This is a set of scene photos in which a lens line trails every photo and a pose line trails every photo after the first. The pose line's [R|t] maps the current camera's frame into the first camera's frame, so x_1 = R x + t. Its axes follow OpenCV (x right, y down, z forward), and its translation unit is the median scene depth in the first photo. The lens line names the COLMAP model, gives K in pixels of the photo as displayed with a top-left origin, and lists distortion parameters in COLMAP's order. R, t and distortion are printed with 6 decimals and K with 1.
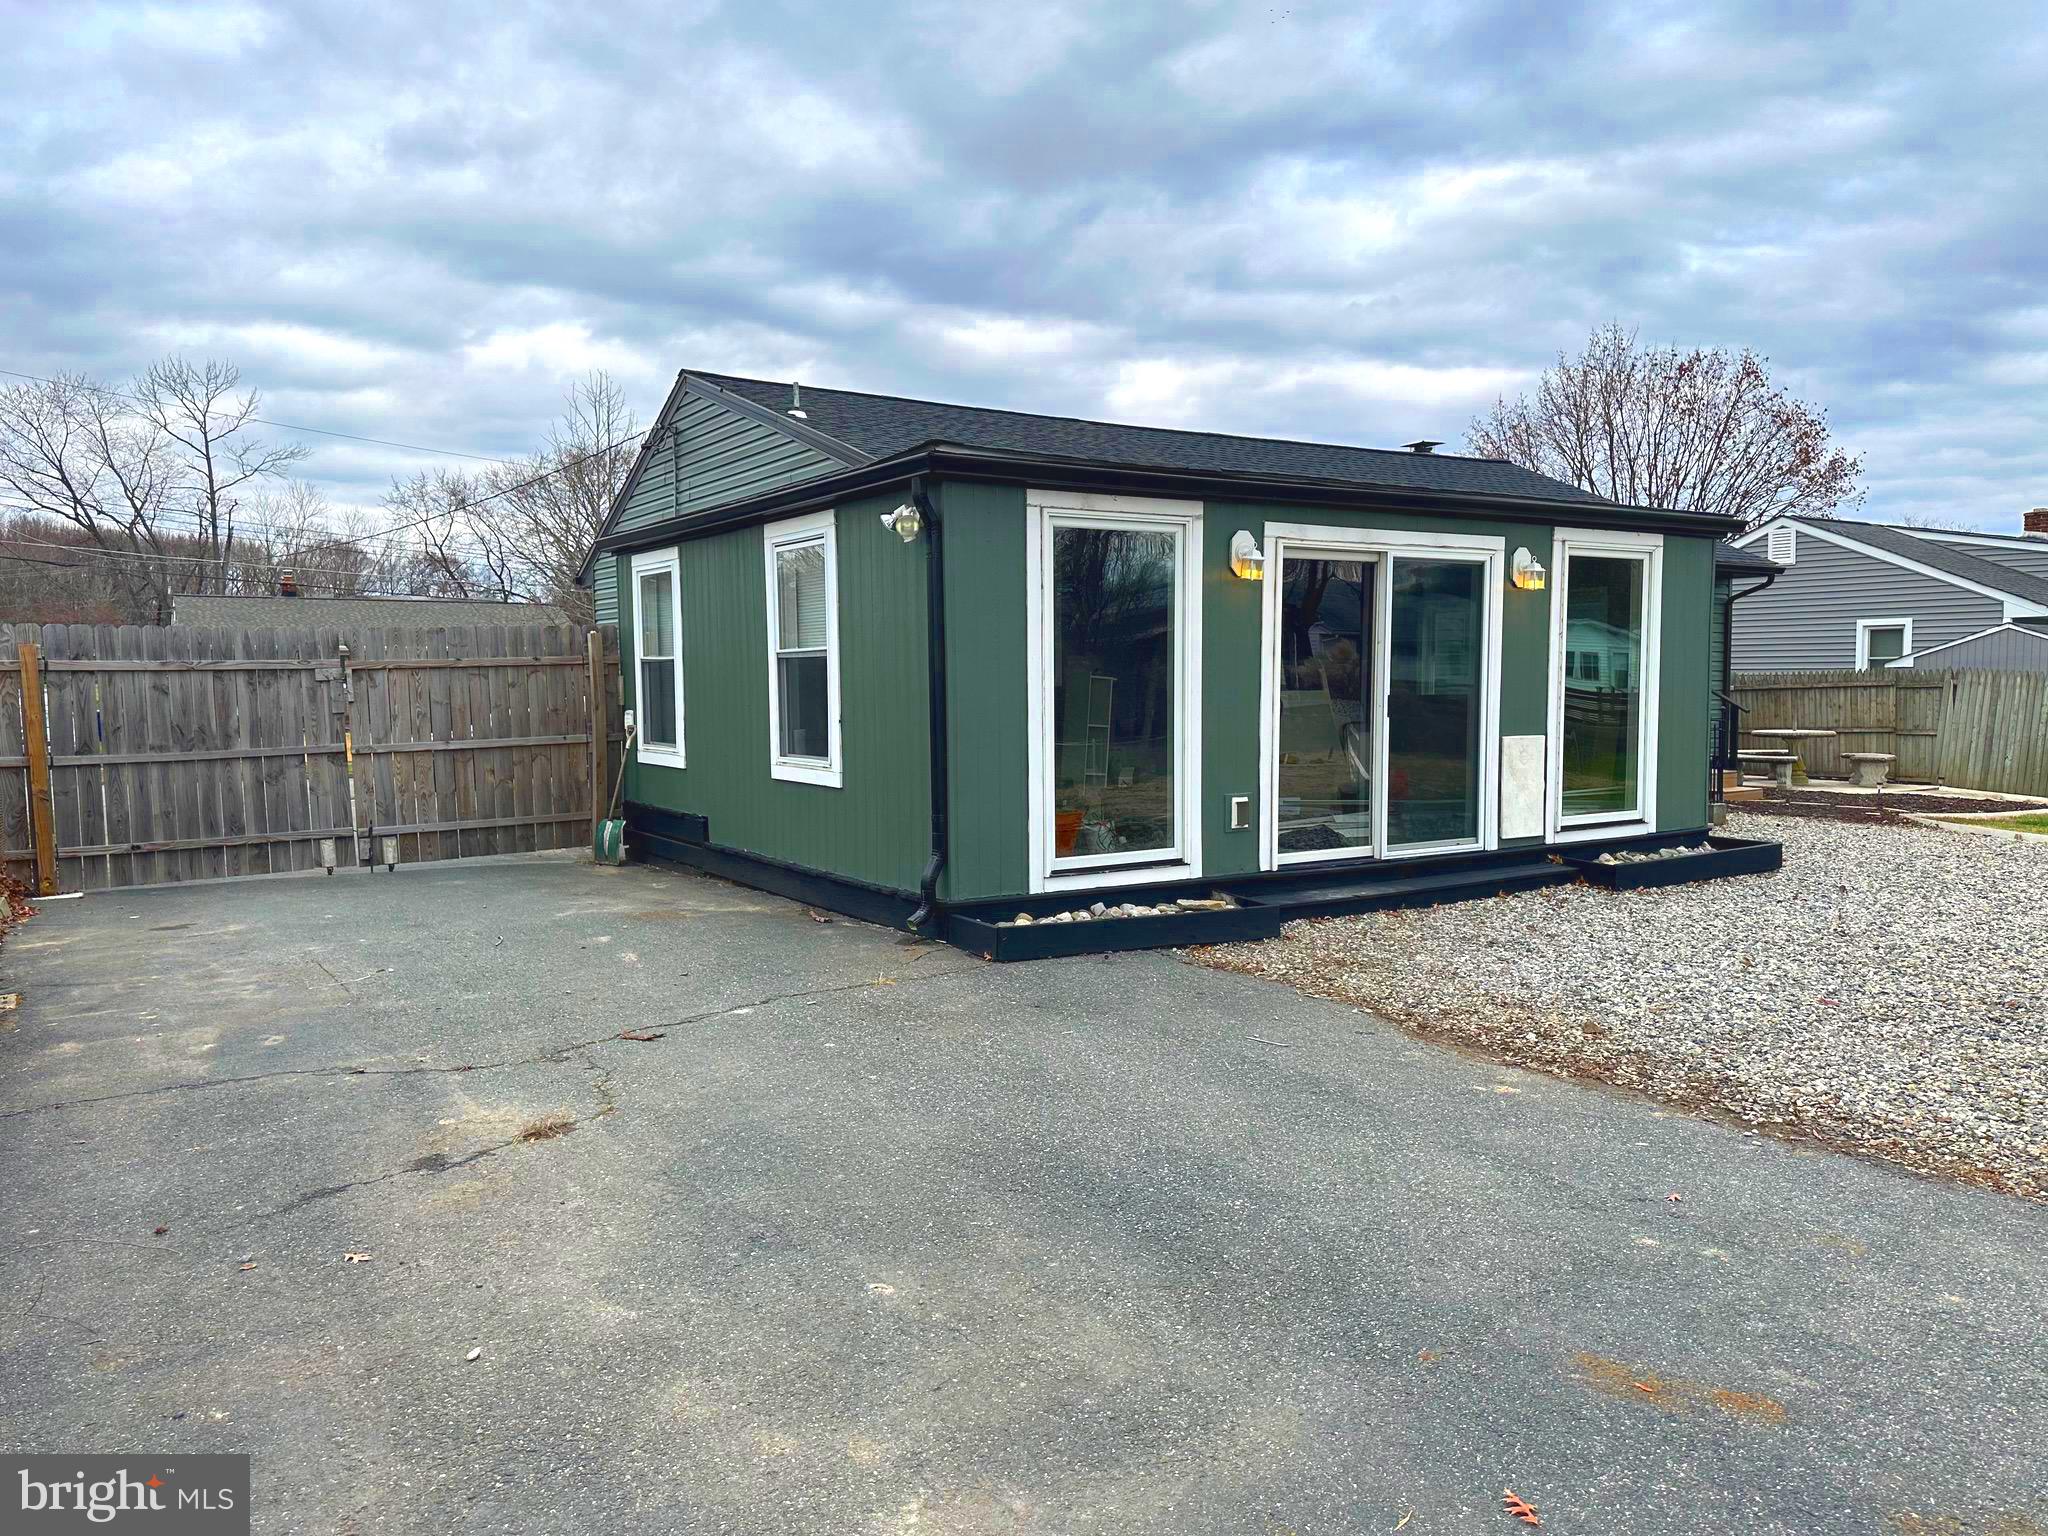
lens RADIAL K [[1443.1, 0, 1029.9], [0, 1443.1, 772.0], [0, 0, 1]] dist [0.113277, -0.143859]
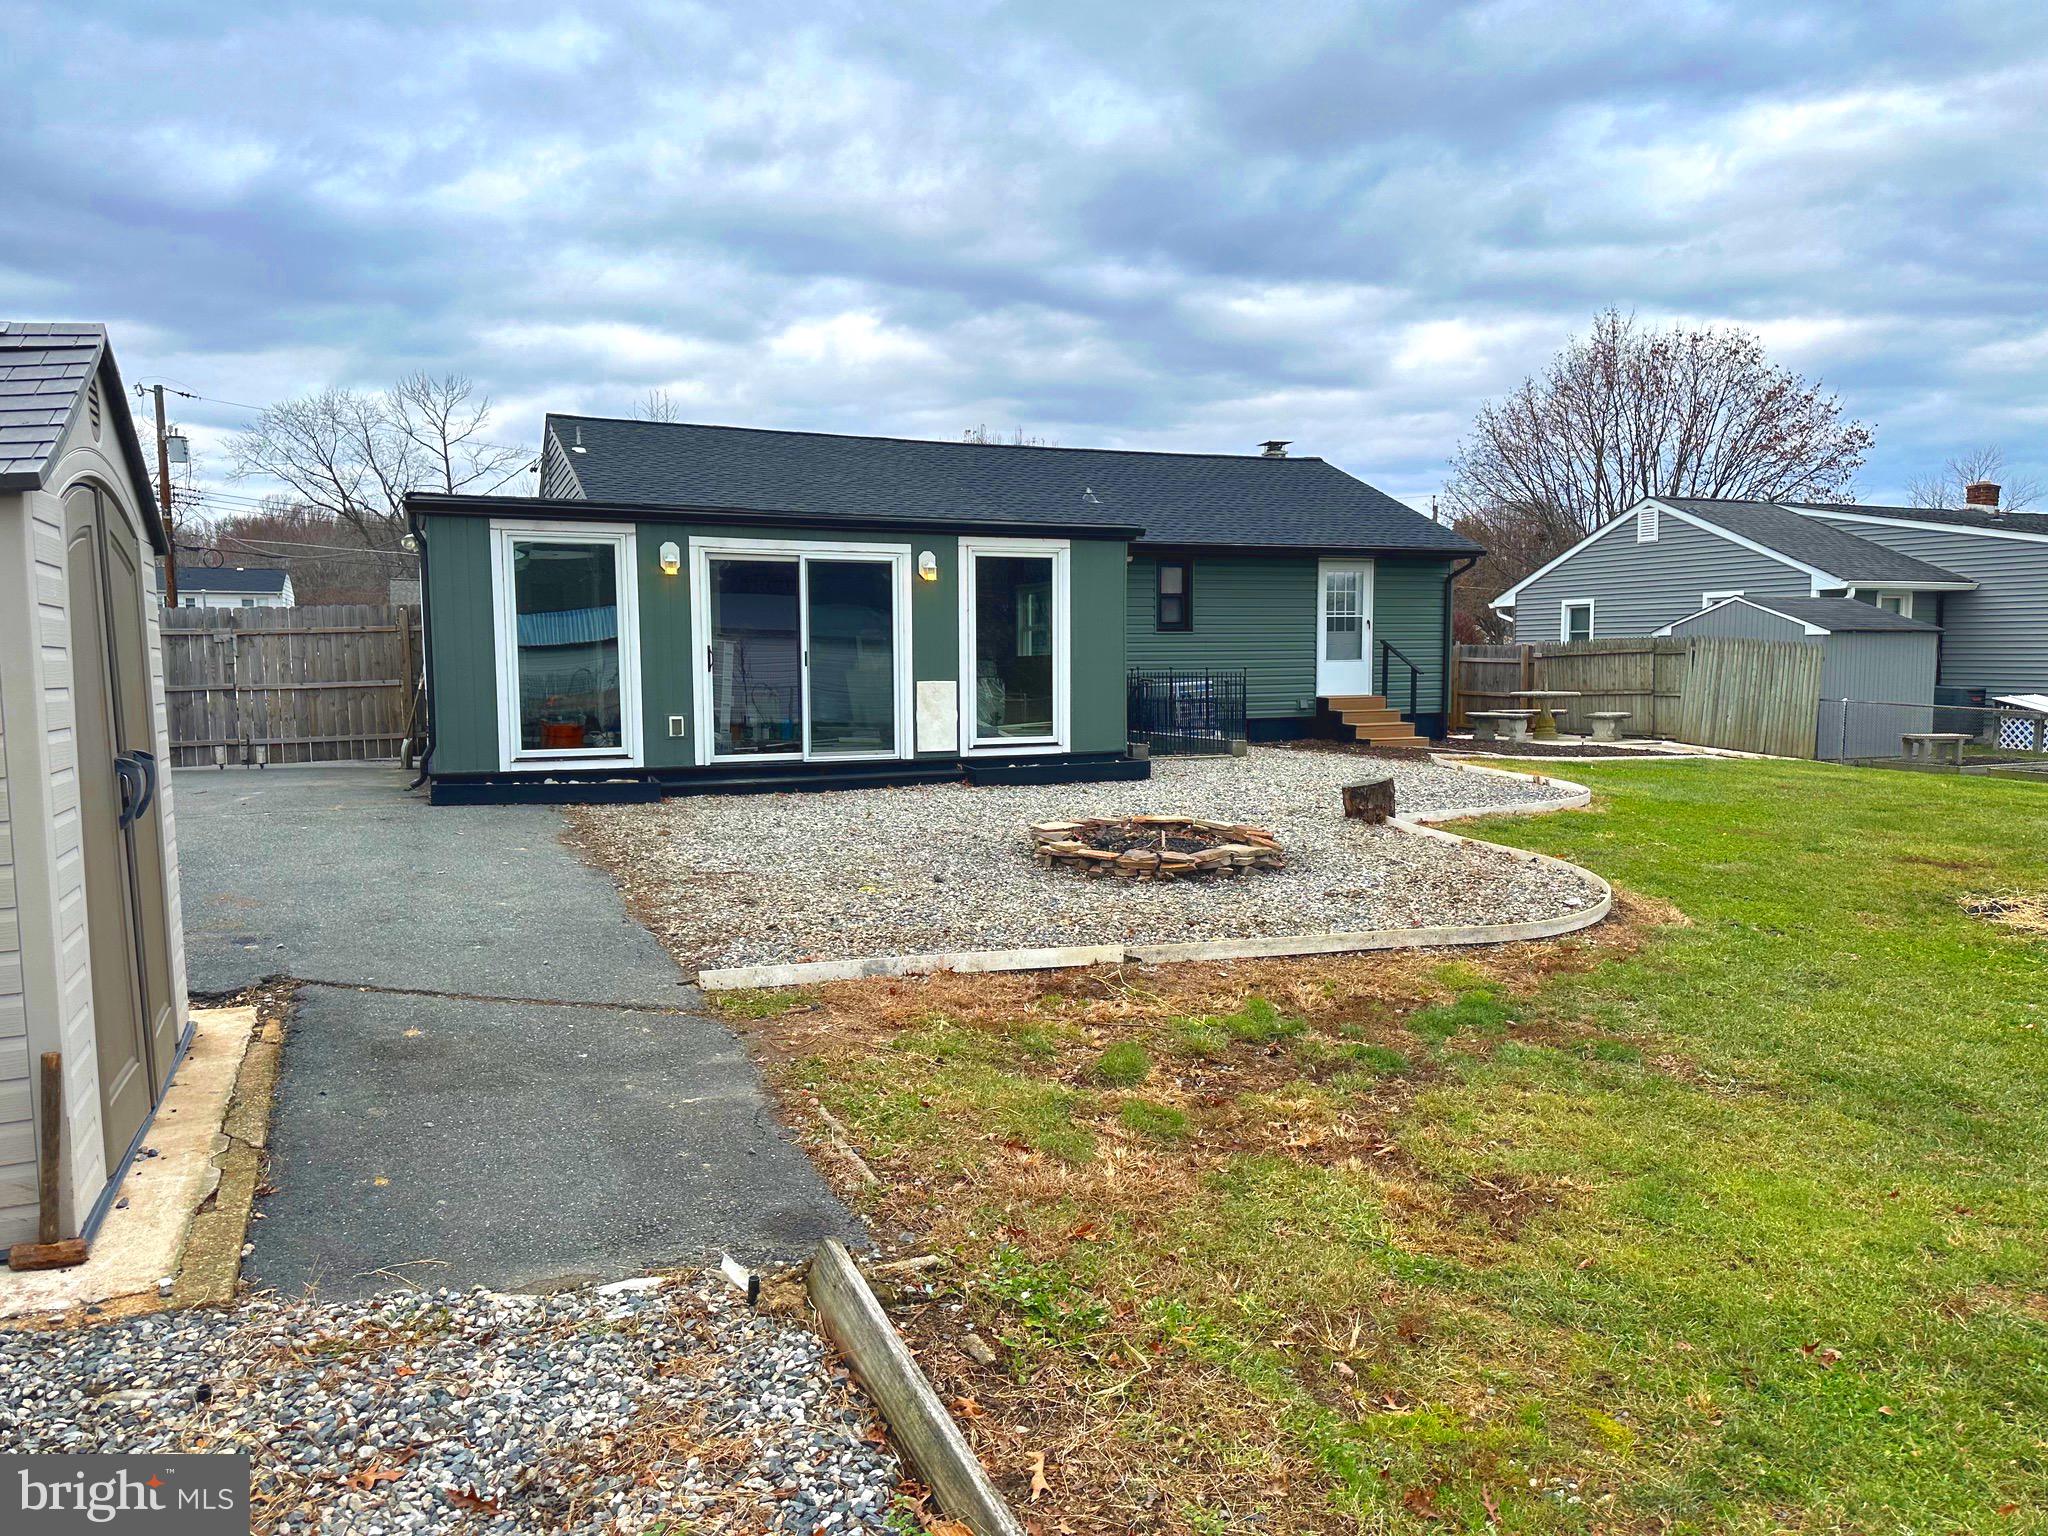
lens RADIAL K [[1450.2, 0, 1052.4], [0, 1450.2, 743.7], [0, 0, 1]] dist [0.136341, -0.227736]
pose [[0.984593, 0.011389, -0.174493, 0.654737], [-0.011753, 0.999930, -0.001055, 0.035224], [0.174469, 0.003090, 0.984658, -0.370792]]
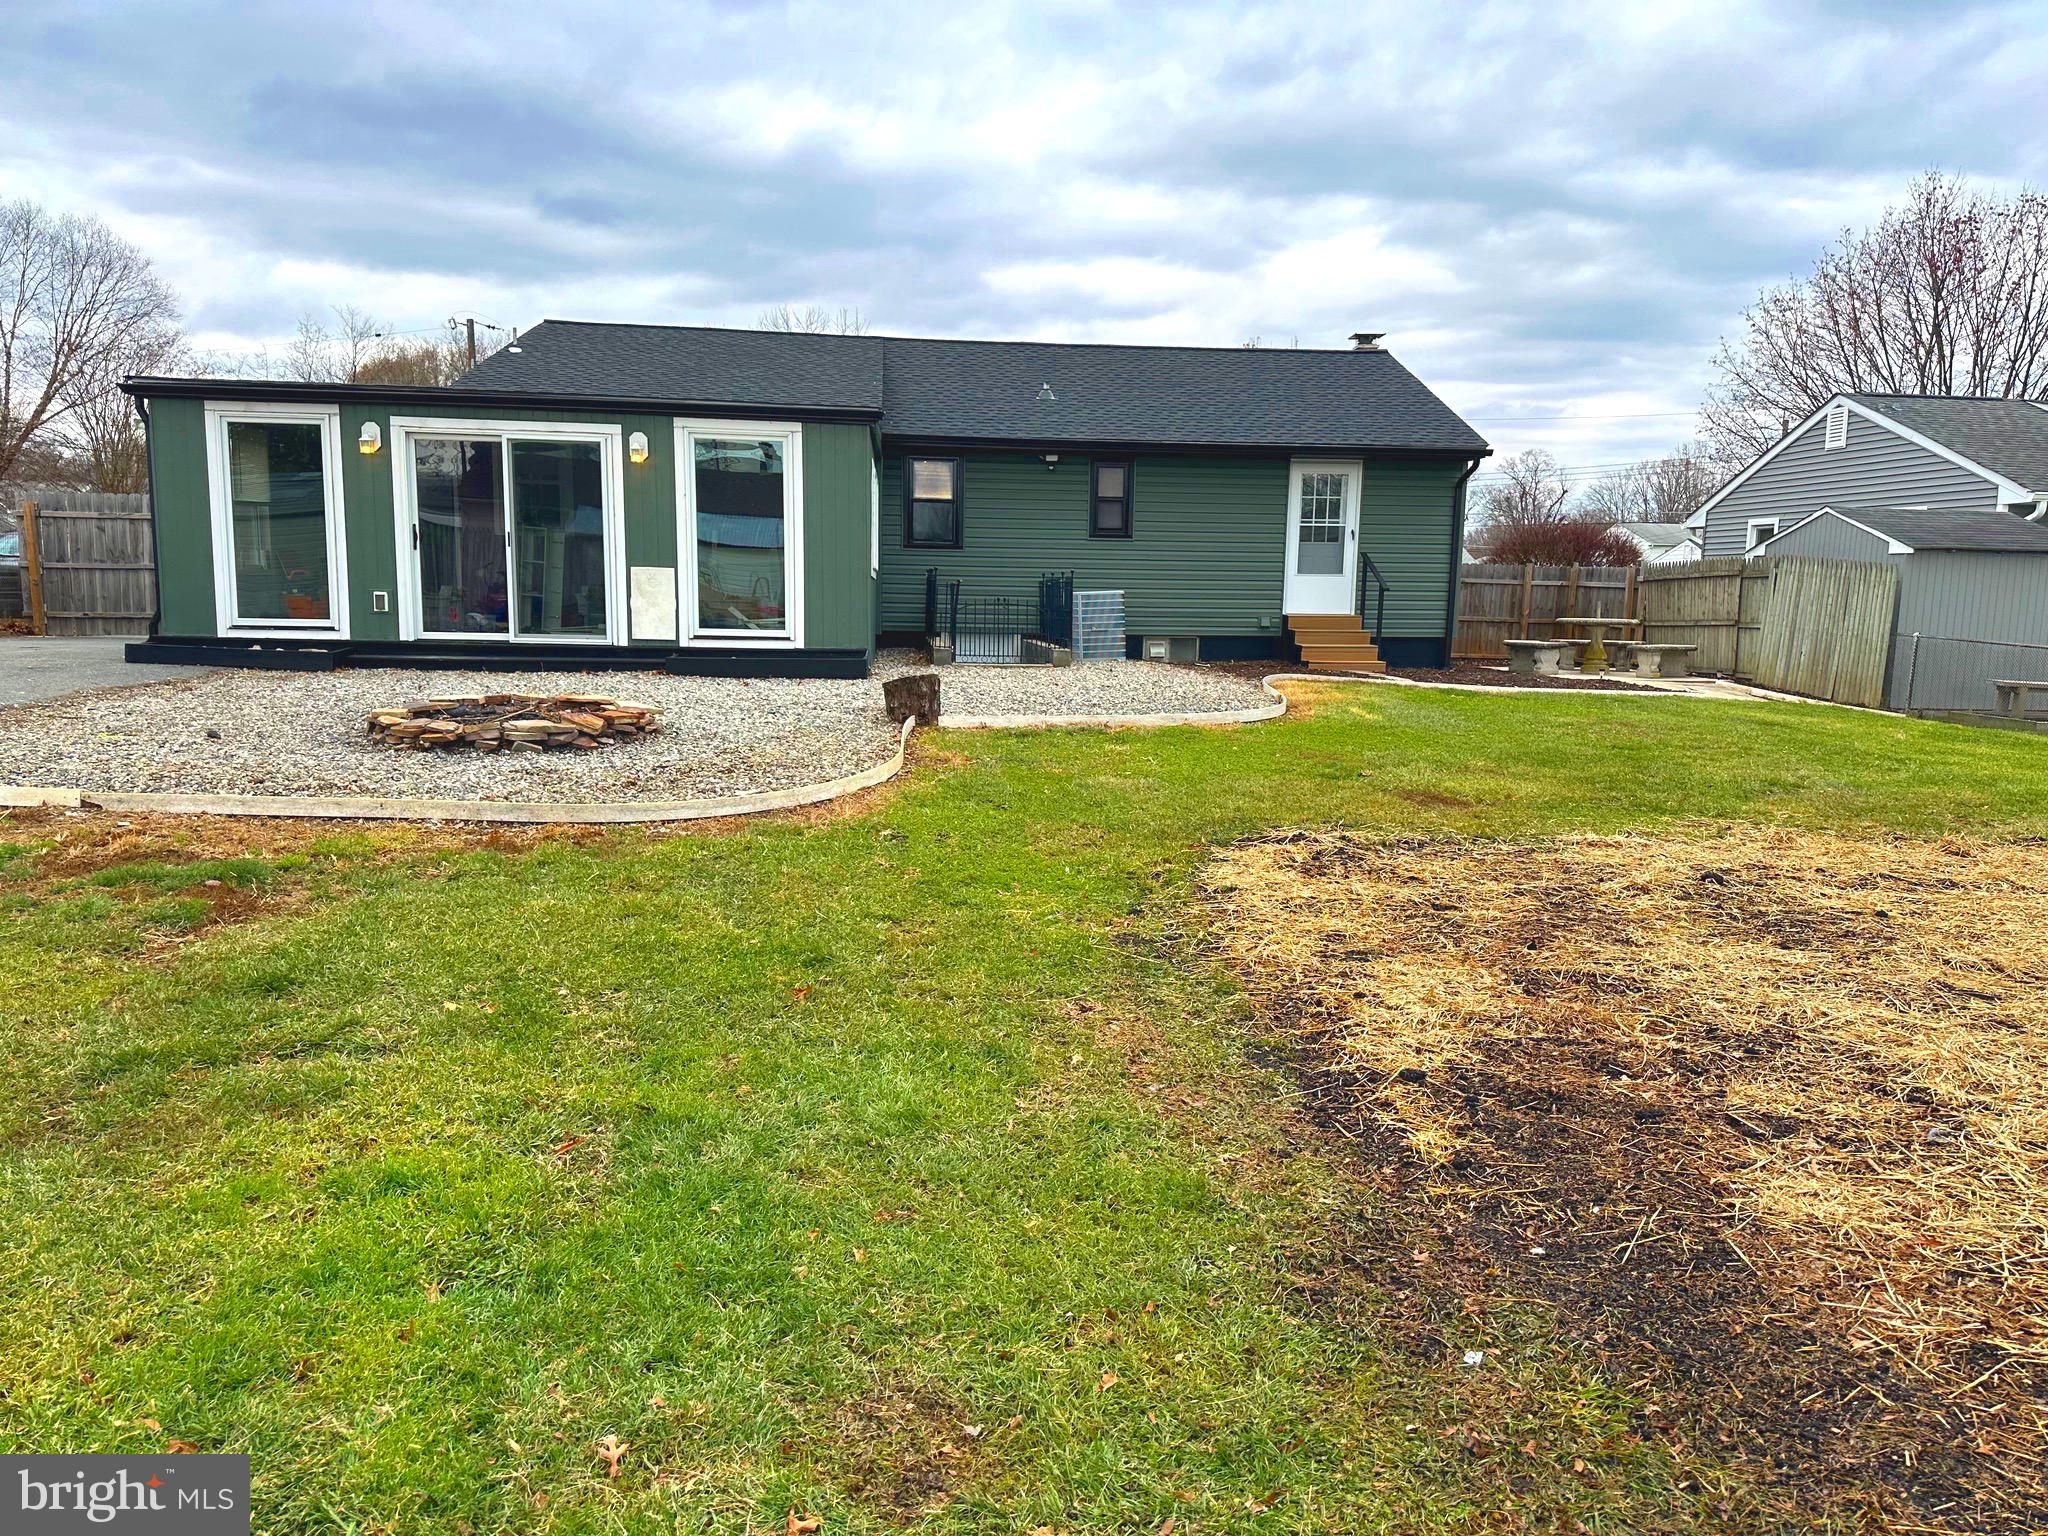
lens RADIAL K [[1457.6, 0, 1048.7], [0, 1457.6, 773.0], [0, 0, 1]] dist [0.108452, -0.149183]
pose [[0.886239, 0.081162, -0.456064, 1.255772], [-0.055094, 0.996011, 0.070190, 0.049350], [0.459941, -0.037078, 0.887175, -0.093134]]
